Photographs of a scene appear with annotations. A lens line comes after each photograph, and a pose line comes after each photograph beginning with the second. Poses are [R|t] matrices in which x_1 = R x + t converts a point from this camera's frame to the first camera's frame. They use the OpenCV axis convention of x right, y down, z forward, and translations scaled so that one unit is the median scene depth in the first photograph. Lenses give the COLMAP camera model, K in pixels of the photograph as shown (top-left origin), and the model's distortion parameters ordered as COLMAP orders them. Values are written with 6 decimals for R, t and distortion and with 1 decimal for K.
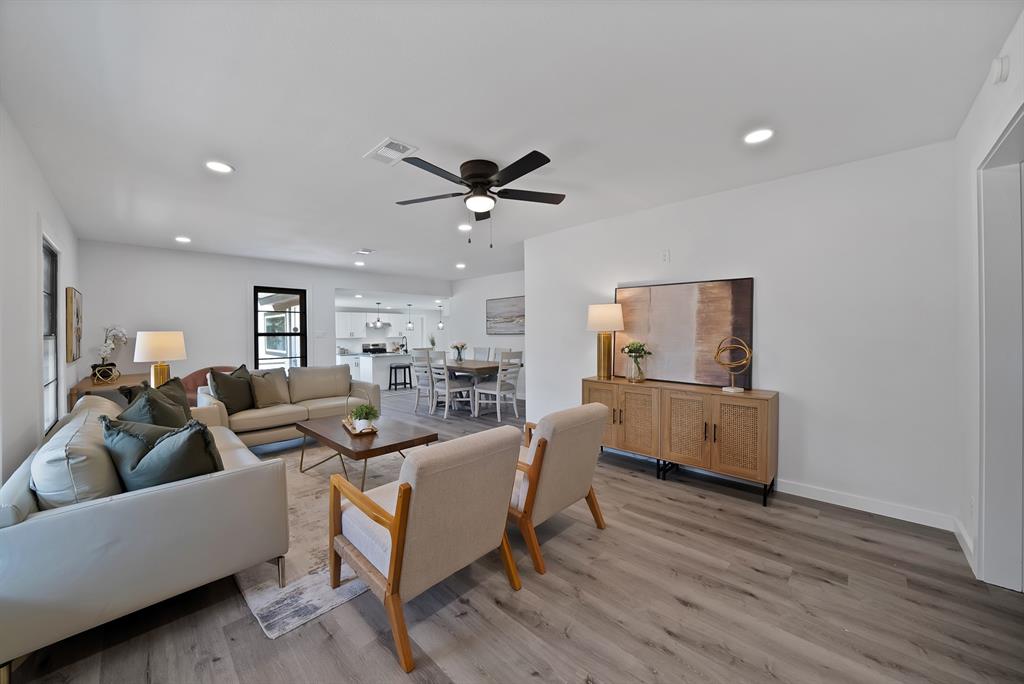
lens RADIAL K [[373.3, 0, 509.4], [0, 373.3, 349.3], [0, 0, 1]] dist [-0.015111, 0.000079]
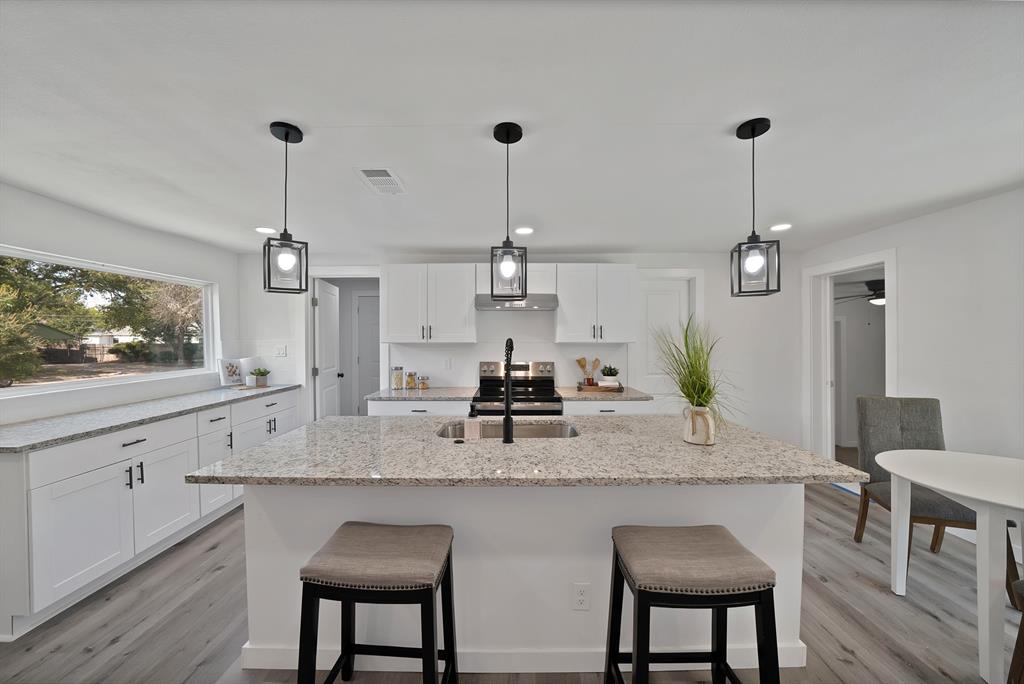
lens RADIAL K [[368.6, 0, 506.2], [0, 368.6, 340.4], [0, 0, 1]] dist [-0.017592, 0.000058]
pose [[0.685887, 0.011120, -0.727623, -0.221544], [-0.039007, 0.999008, -0.021503, -0.043403], [0.726662, 0.043131, 0.685640, 1.258208]]
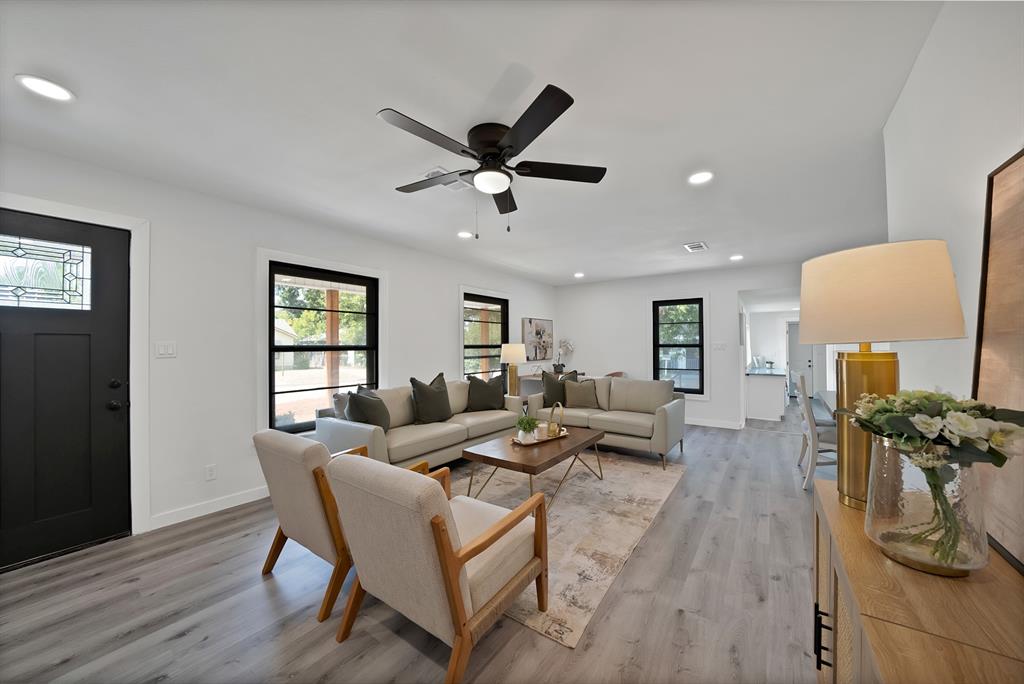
lens RADIAL K [[365.3, 0, 506.1], [0, 365.3, 343.2], [0, 0, 1]] dist [-0.016466, 0.000384]
pose [[0.140929, -0.000482, -0.990020, 0.251380], [-0.040655, 0.999154, -0.006274, -0.018988], [0.989185, 0.041133, 0.140790, 0.327097]]
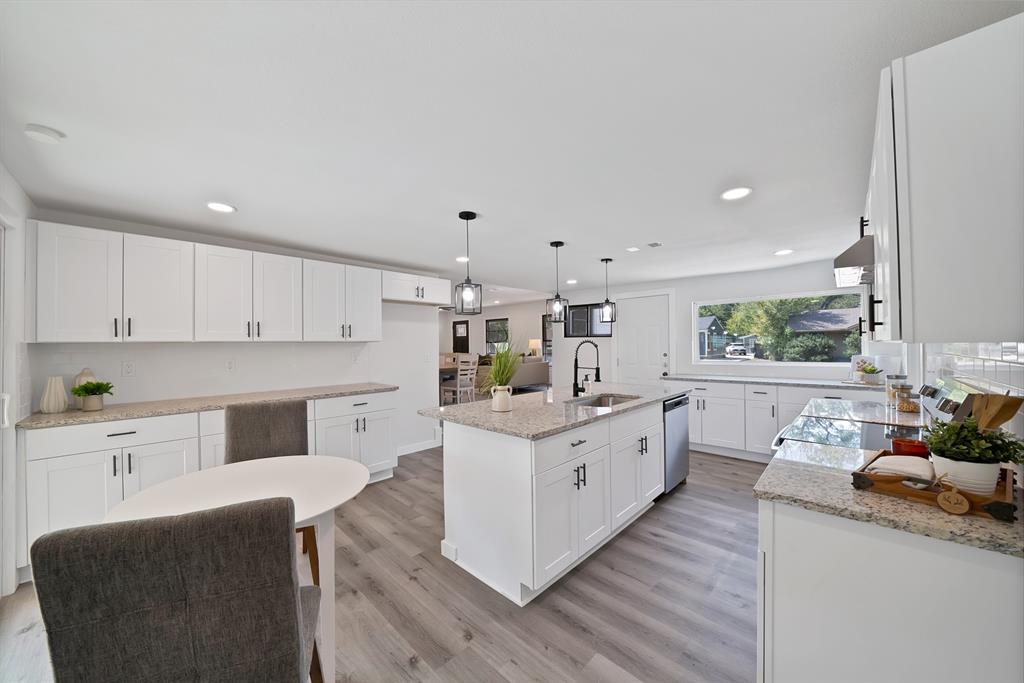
lens RADIAL K [[365.3, 0, 506.1], [0, 365.3, 342.7], [0, 0, 1]] dist [-0.016466, 0.000384]
pose [[-0.999726, 0.023404, -0.001085, -0.310749], [0.023346, 0.999016, 0.037710, -0.064770], [0.001966, 0.037675, -0.999288, 1.847003]]
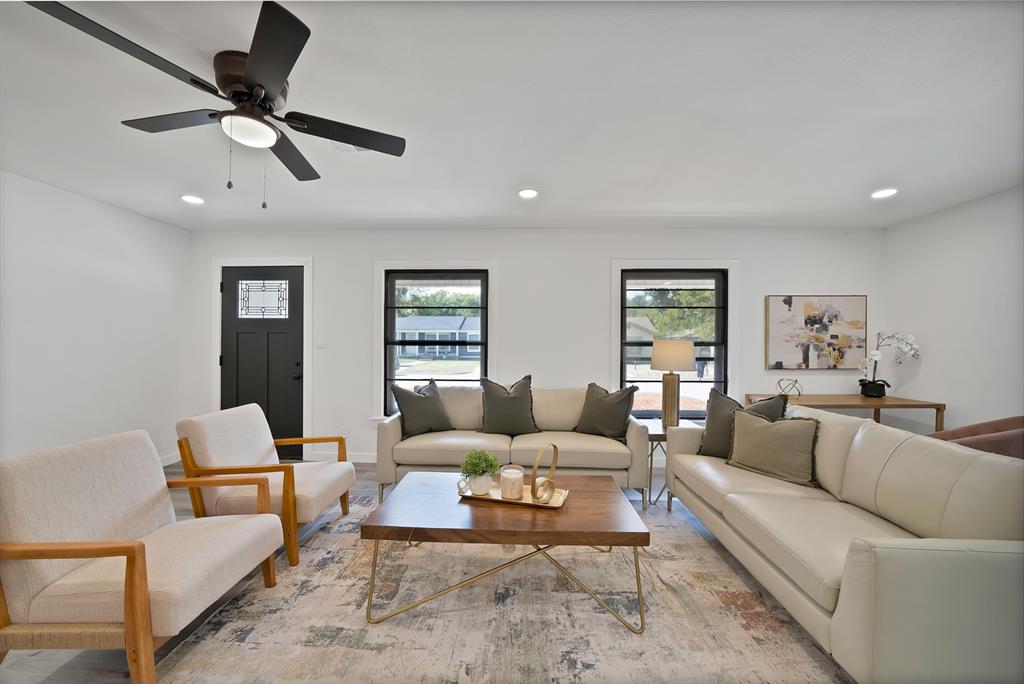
lens RADIAL K [[363.6, 0, 508.5], [0, 363.6, 343.0], [0, 0, 1]] dist [-0.019674, 0.000106]
pose [[-0.745664, 0.004625, -0.666306, 0.000579], [-0.030264, 0.998709, 0.040800, -0.029986], [0.665634, 0.050588, -0.744562, 0.622763]]
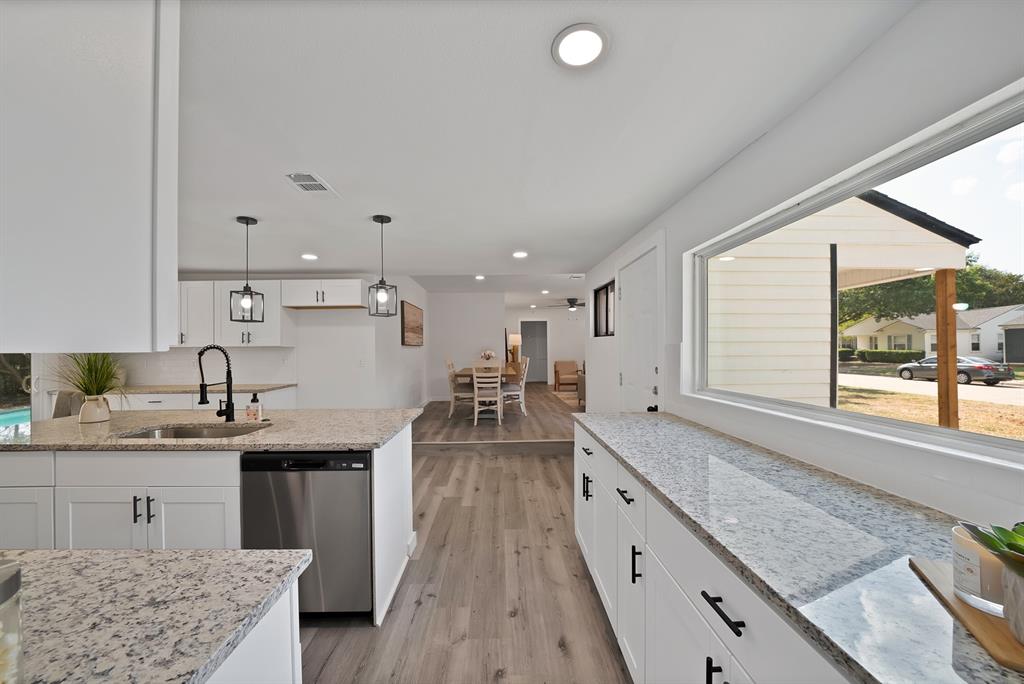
lens RADIAL K [[369.9, 0, 508.4], [0, 369.9, 344.6], [0, 0, 1]] dist [-0.015237, 0.000098]
pose [[-0.719792, 0.026422, 0.693687, -0.787004], [0.048814, 0.998728, 0.012610, -0.042751], [-0.692472, 0.042938, -0.720166, 1.480970]]
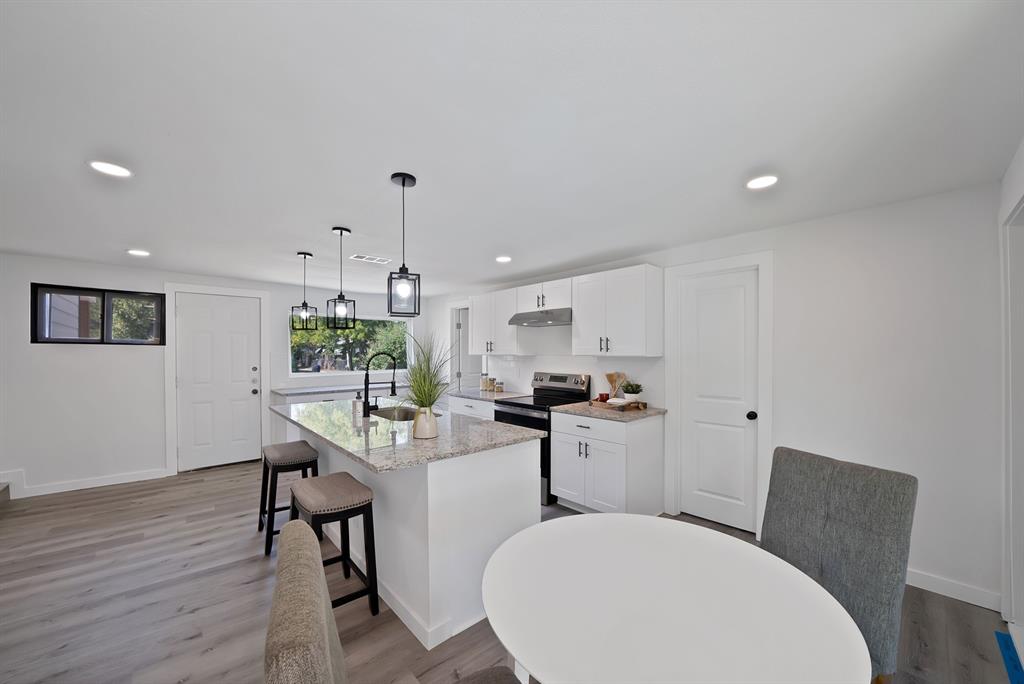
lens RADIAL K [[373.3, 0, 509.4], [0, 373.3, 349.3], [0, 0, 1]] dist [-0.015111, 0.000079]
pose [[-0.069098, 0.003193, -0.997605, -0.022441], [-0.042494, 0.999078, 0.006141, -0.061336], [0.996704, 0.042817, -0.068898, 1.591775]]
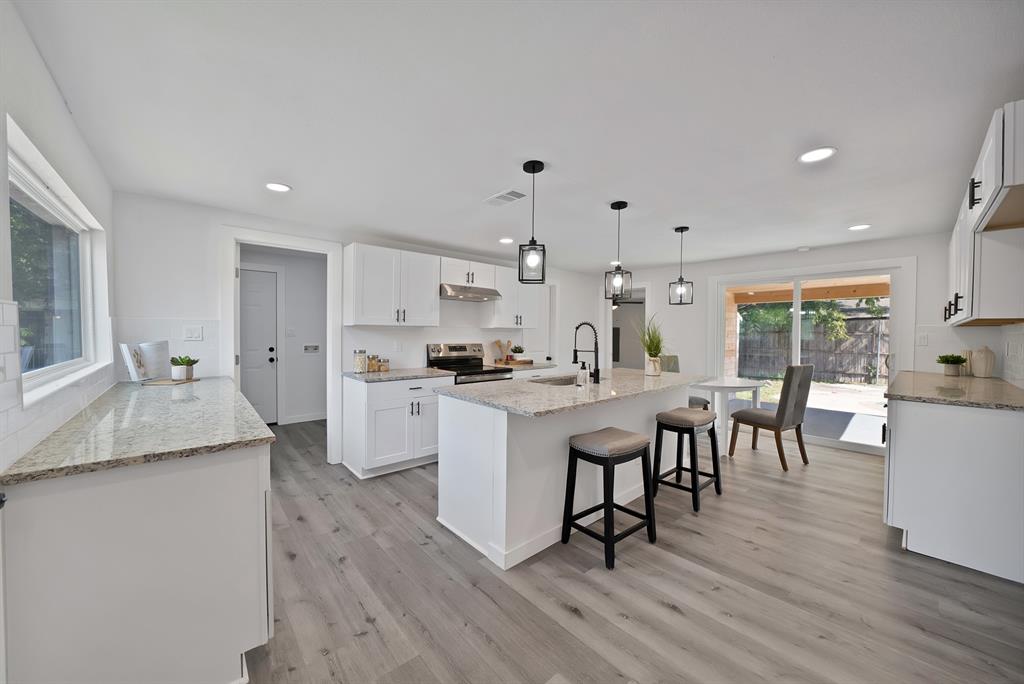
lens RADIAL K [[376.3, 0, 499.5], [0, 376.3, 340.4], [0, 0, 1]] dist [-0.018225, -0.000043]
pose [[0.995351, 0.022646, -0.093613, -0.457600], [-0.024799, 0.999452, -0.021905, -0.018767], [0.093065, 0.024125, 0.995368, 1.014738]]
